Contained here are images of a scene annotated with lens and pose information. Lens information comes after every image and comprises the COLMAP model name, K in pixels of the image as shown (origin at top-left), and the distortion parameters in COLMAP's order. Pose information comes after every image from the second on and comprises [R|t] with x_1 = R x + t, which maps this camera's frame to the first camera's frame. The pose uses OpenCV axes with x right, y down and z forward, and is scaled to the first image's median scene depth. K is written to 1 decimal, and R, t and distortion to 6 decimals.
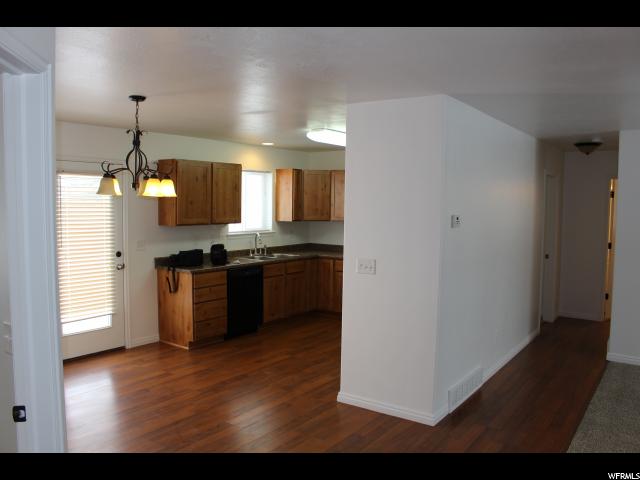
lens RADIAL K [[532.6, 0, 320.0], [0, 532.6, 240.0], [0, 0, 1]] dist [-0.186396, 0.169238]
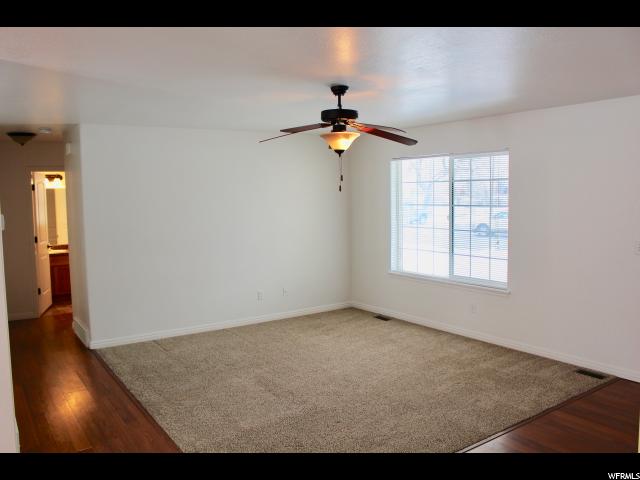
lens RADIAL K [[532.6, 0, 320.0], [0, 532.6, 240.0], [0, 0, 1]] dist [-0.186396, 0.169238]
pose [[0.361650, -0.099372, 0.927003, -0.168092], [0.087566, 0.993529, 0.072341, -0.012992], [-0.928192, 0.055012, 0.368011, 0.152422]]
